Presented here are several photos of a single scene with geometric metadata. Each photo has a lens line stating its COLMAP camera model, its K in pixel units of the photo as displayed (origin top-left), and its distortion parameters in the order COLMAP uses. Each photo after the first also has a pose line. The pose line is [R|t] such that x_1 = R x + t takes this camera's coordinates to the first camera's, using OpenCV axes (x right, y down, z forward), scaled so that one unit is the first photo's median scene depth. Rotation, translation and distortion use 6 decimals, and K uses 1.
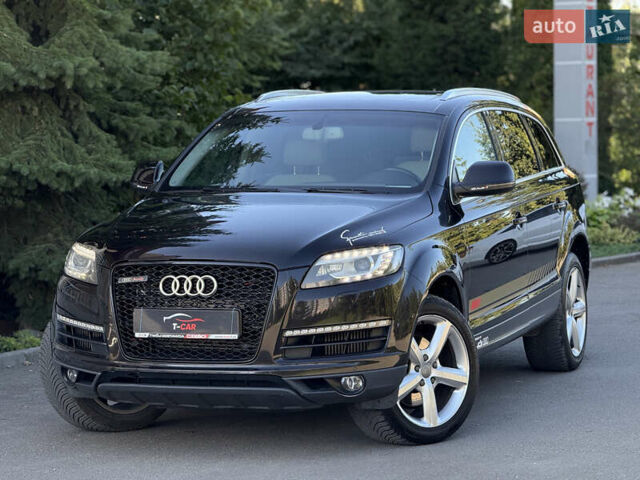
lens RADIAL K [[2288.9, 0, 319.1], [0, 2288.9, 240.4], [0, 0, 1]] dist [0.392602, 0.000000]
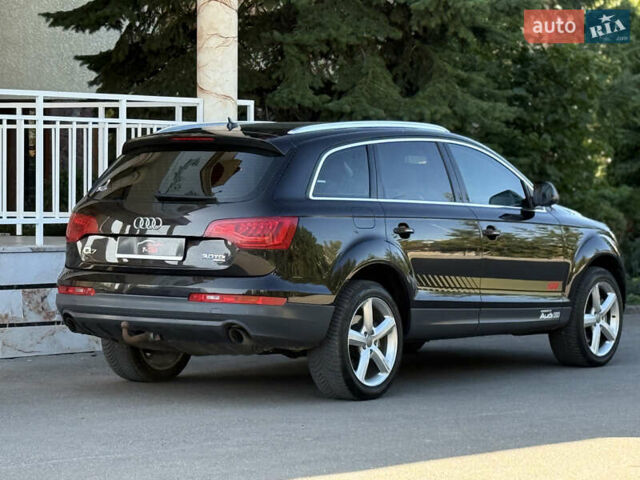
lens RADIAL K [[2160.9, 0, 318.8], [0, 2160.9, 239.2], [0, 0, 1]] dist [0.250458, 0.000000]
pose [[0.974941, 0.037673, -0.219251, 0.145149], [-0.043260, 0.998849, -0.020738, 0.034704], [0.218217, 0.029703, 0.975448, -0.307460]]
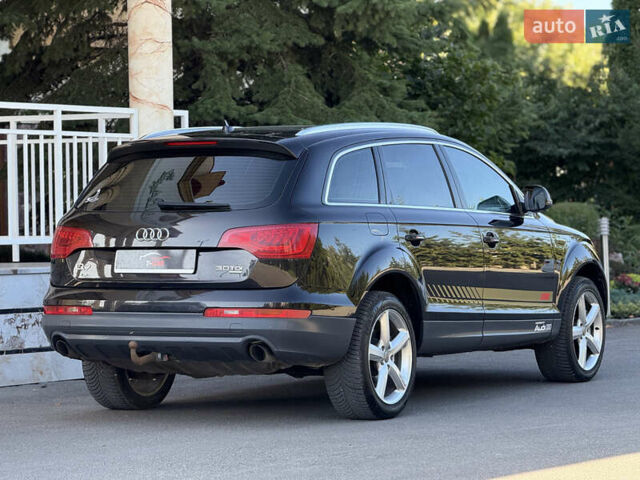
lens RADIAL K [[2288.9, 0, 321.5], [0, 2288.9, 237.8], [0, 0, 1]] dist [0.392602, 0.000000]
pose [[0.994016, 0.010457, -0.108731, 0.011256], [-0.015244, 0.998946, -0.043288, 0.055165], [0.108164, 0.044687, 0.993128, -0.315519]]
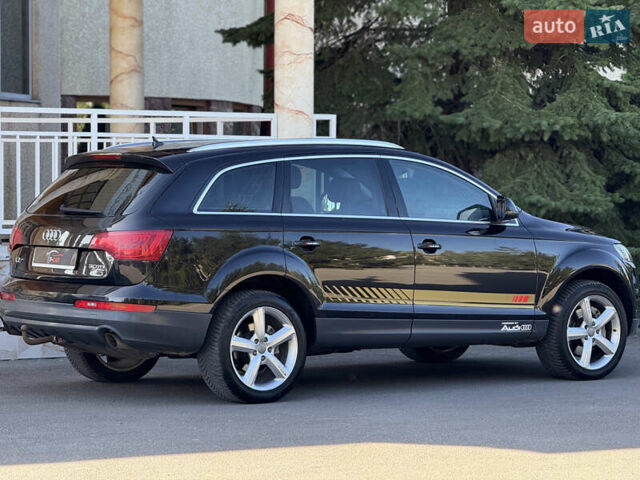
lens RADIAL K [[2288.9, 0, 319.3], [0, 2288.9, 241.4], [0, 0, 1]] dist [0.392602, 0.000000]
pose [[0.870265, 0.045670, -0.490461, 0.582793], [-0.055910, 0.998416, -0.006236, 0.010000], [0.489400, 0.032849, 0.871441, -0.287077]]
